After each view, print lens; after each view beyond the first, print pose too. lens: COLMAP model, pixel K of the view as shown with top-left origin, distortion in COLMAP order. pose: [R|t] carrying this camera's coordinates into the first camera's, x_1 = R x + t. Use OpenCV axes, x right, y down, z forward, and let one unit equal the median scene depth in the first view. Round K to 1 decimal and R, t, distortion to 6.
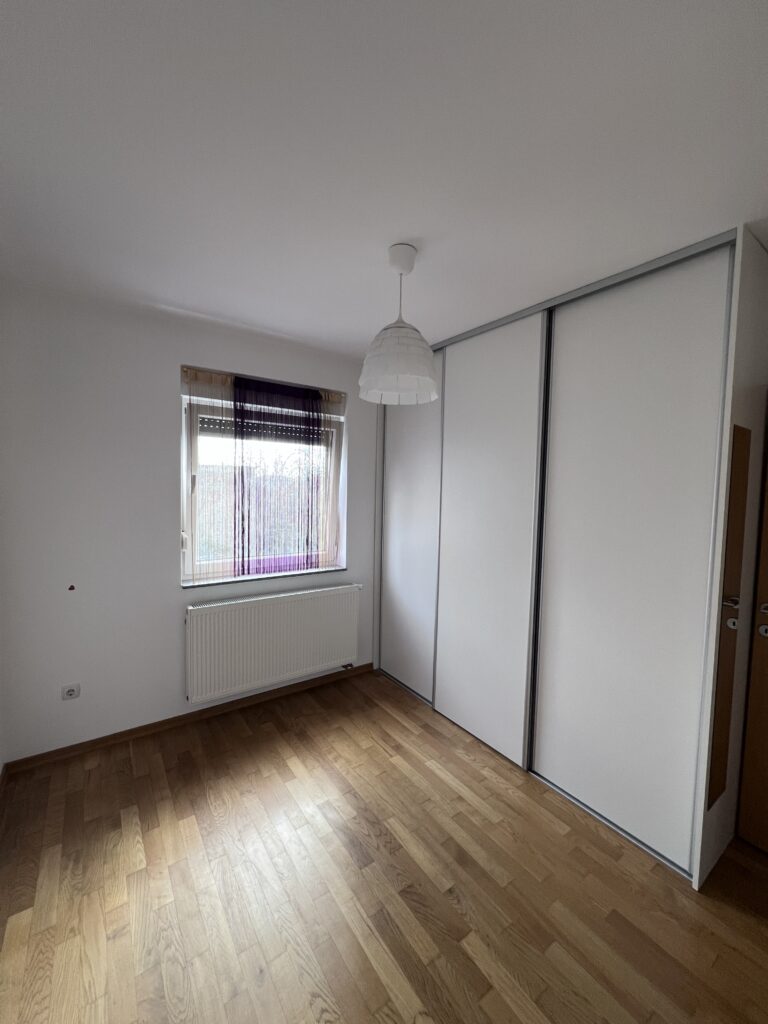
lens RADIAL K [[409.3, 0, 384.0], [0, 409.3, 512.0], [0, 0, 1]] dist [0.000148, 0.000524]
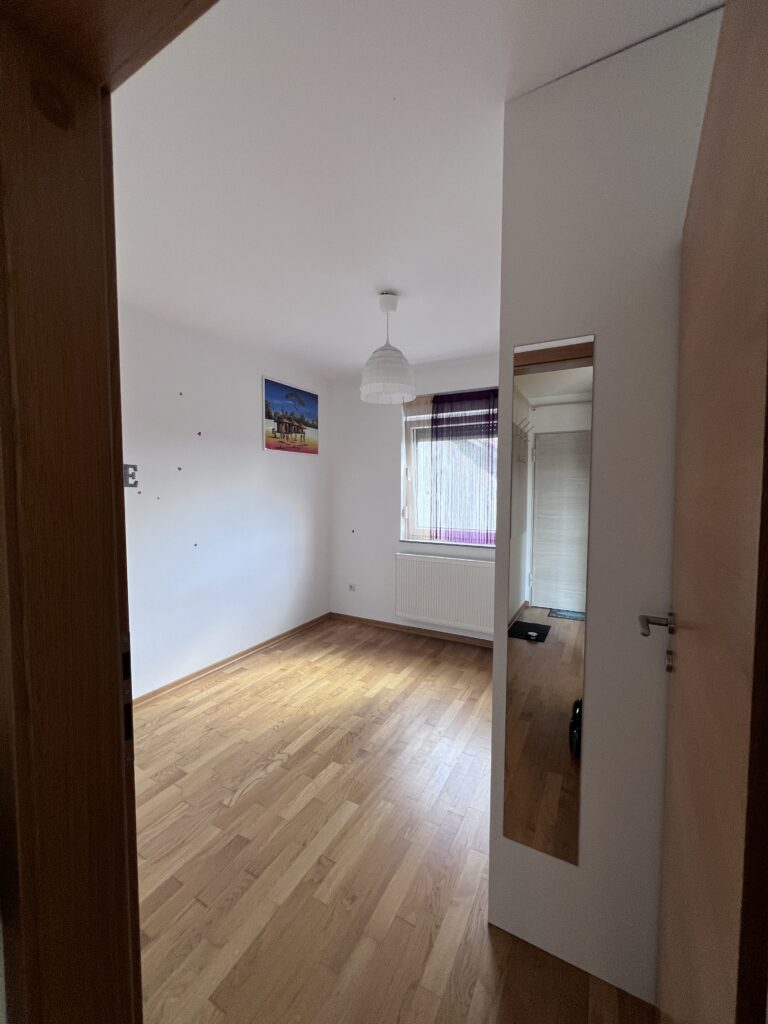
lens RADIAL K [[409.3, 0, 384.0], [0, 409.3, 512.0], [0, 0, 1]] dist [0.000148, 0.000524]
pose [[0.444178, 0.032352, -0.895354, 0.881143], [-0.048503, 0.998751, 0.012027, 0.060196], [0.894625, 0.038085, 0.445192, 0.257230]]
